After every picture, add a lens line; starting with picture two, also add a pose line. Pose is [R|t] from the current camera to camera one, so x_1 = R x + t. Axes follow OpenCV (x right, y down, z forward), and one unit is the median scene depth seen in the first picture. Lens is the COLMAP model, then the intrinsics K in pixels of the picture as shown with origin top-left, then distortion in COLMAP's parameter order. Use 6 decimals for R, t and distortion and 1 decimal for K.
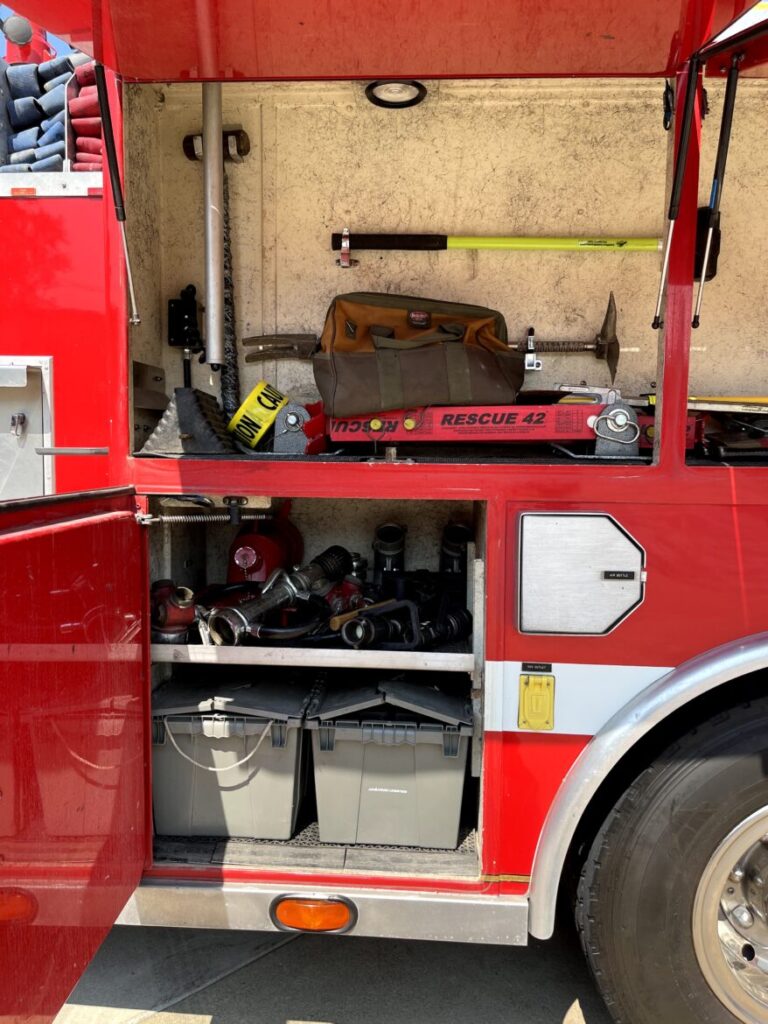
lens RADIAL K [[784.7, 0, 384.0], [0, 784.7, 512.0], [0, 0, 1]] dist [0.056647, -0.083947]
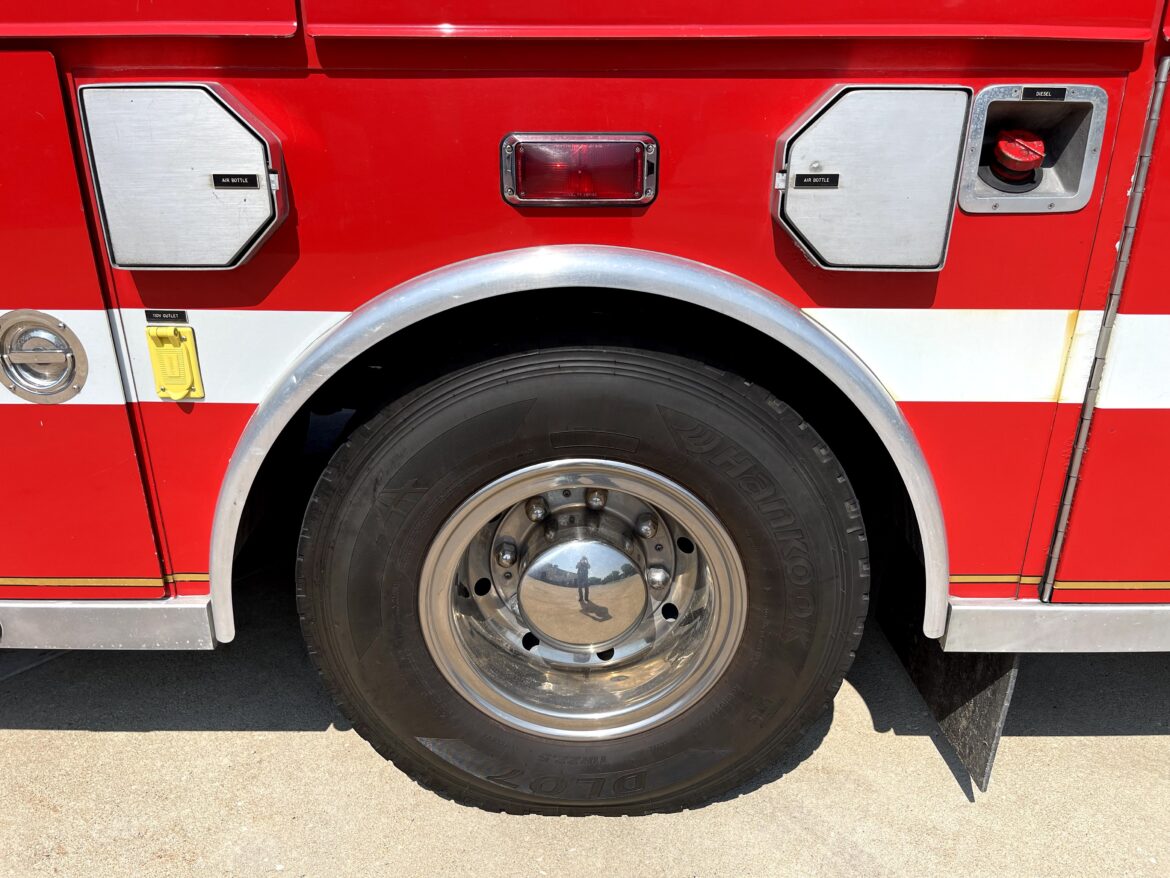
lens RADIAL K [[884.1, 0, 585.0], [0, 884.1, 439.0], [0, 0, 1]] dist [0.022396, -0.010149]
pose [[0.997625, -0.031219, 0.061405, 0.490192], [0.011126, 0.952727, 0.303625, 0.056465], [-0.067981, -0.302221, 0.950811, 0.149090]]
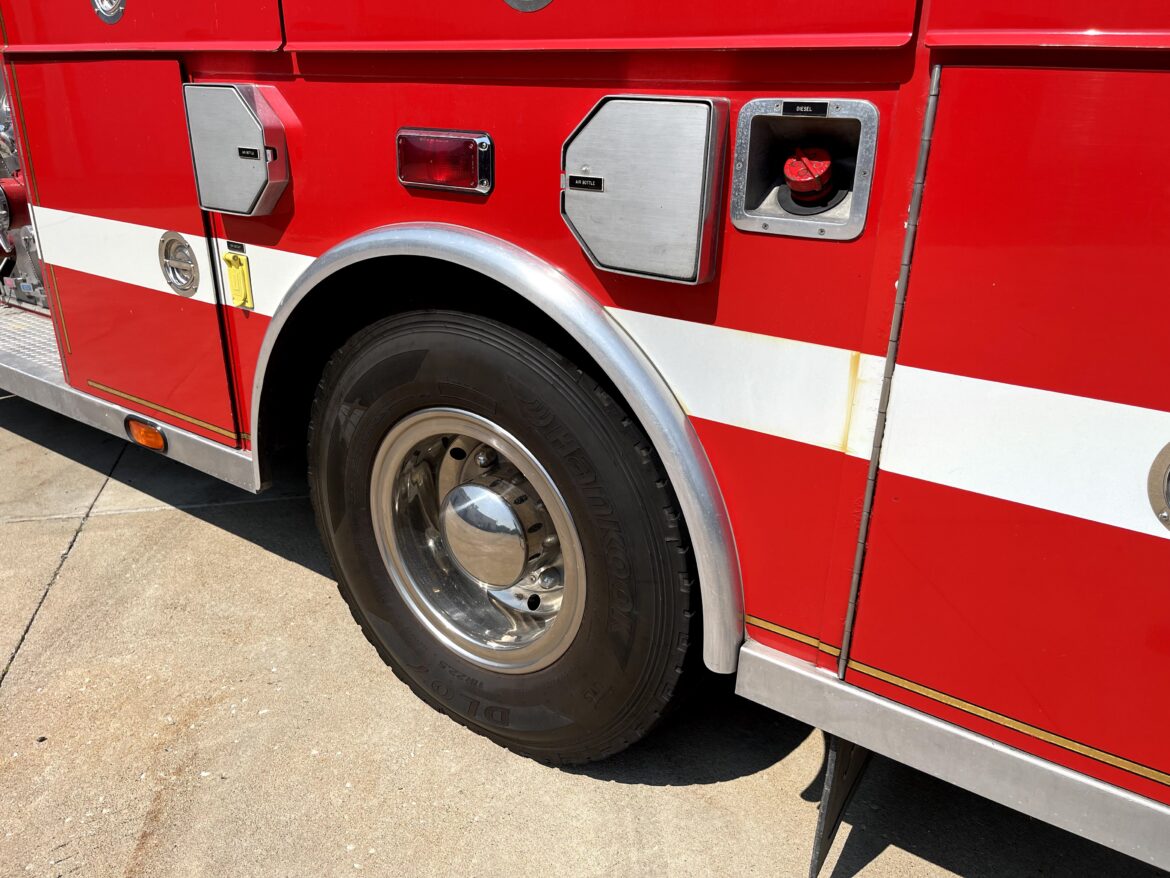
lens RADIAL K [[884.1, 0, 585.0], [0, 884.1, 439.0], [0, 0, 1]] dist [0.022396, -0.010149]
pose [[0.857276, 0.197846, -0.475326, 1.116426], [-0.050337, 0.951004, 0.305052, 0.054173], [0.512391, -0.237587, 0.825232, 0.195207]]
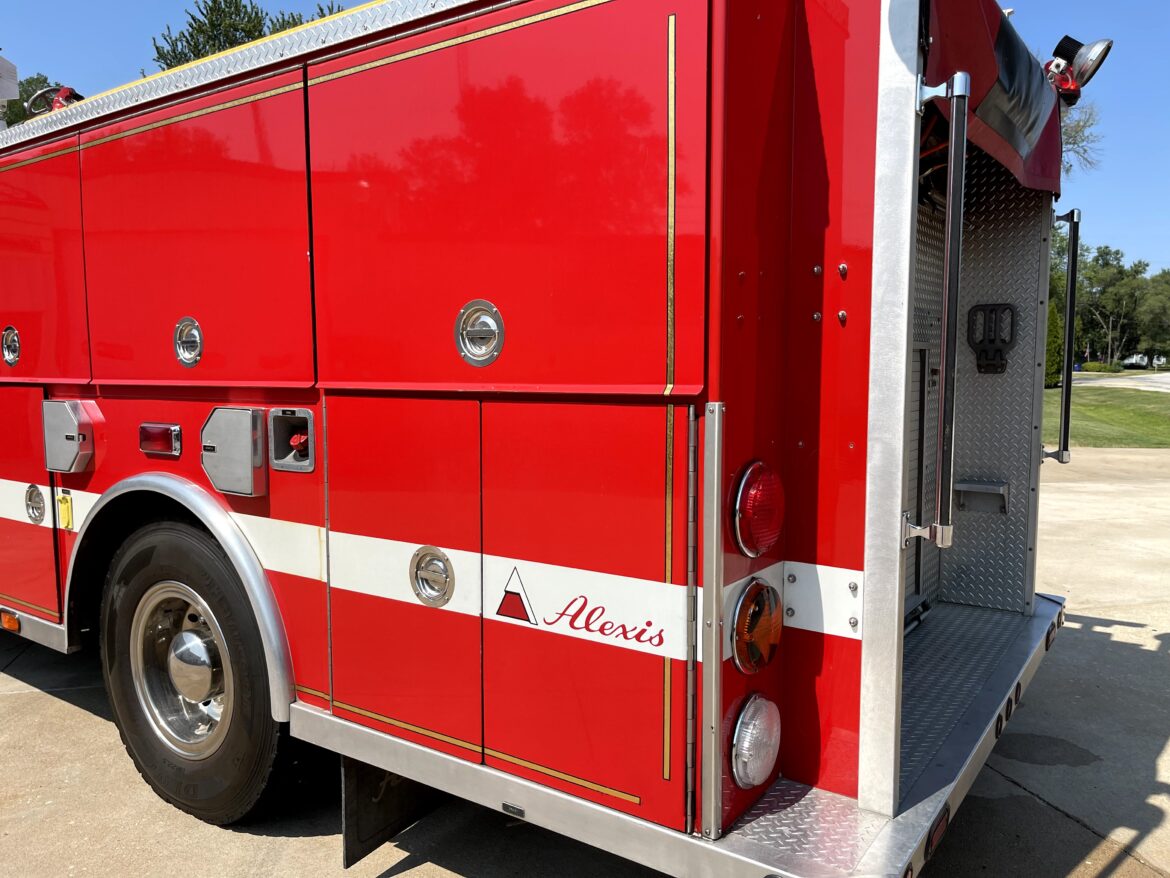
lens RADIAL K [[864.0, 0, 585.0], [0, 864.0, 439.0], [0, 0, 1]] dist [0.078818, -0.111013]
pose [[0.862968, 0.030523, -0.504336, 1.977801], [-0.026900, 0.999533, 0.014464, 0.023677], [0.504542, 0.001085, 0.863386, -0.067209]]
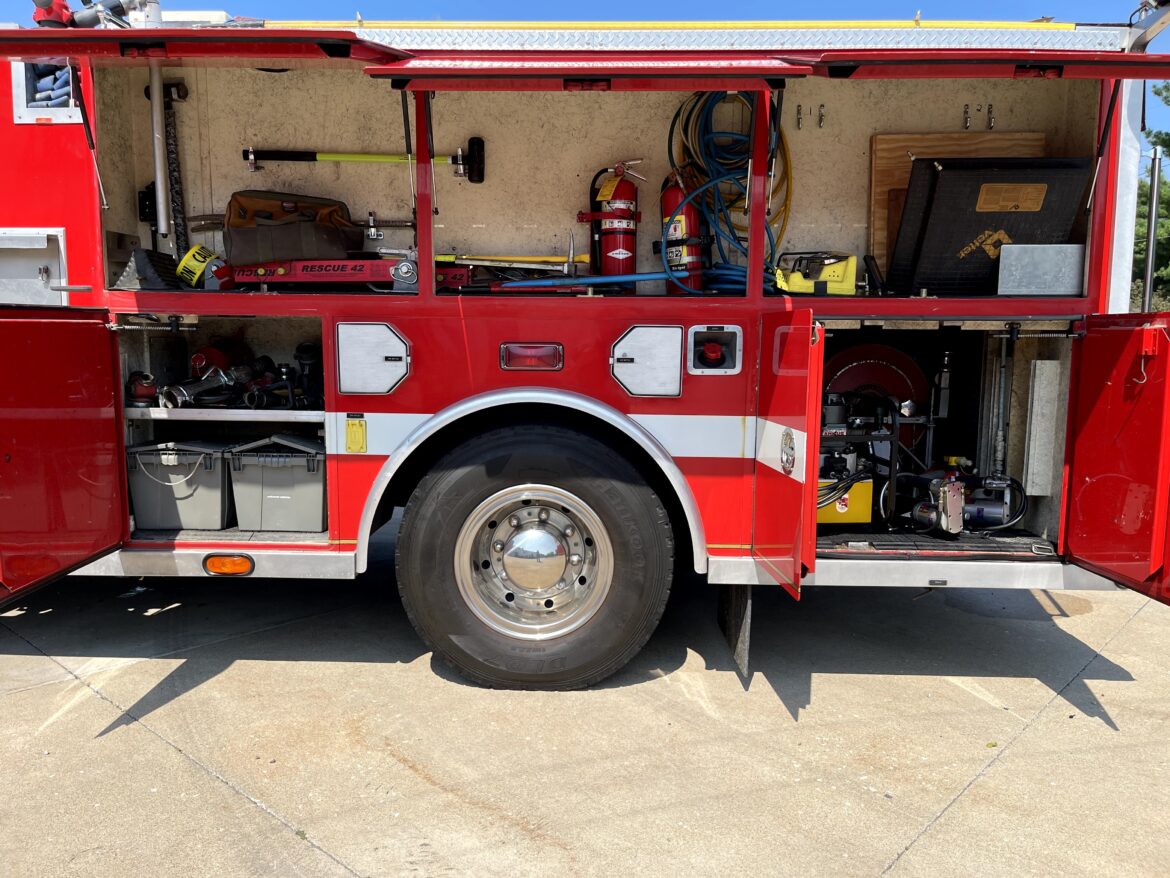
lens RADIAL K [[896.6, 0, 585.0], [0, 896.6, 439.0], [0, 0, 1]] dist [0.056647, -0.083947]
pose [[0.999130, -0.006308, 0.041234, 0.568299], [0.004398, 0.998921, 0.046236, 0.149264], [-0.041481, -0.046014, 0.998079, -0.898879]]
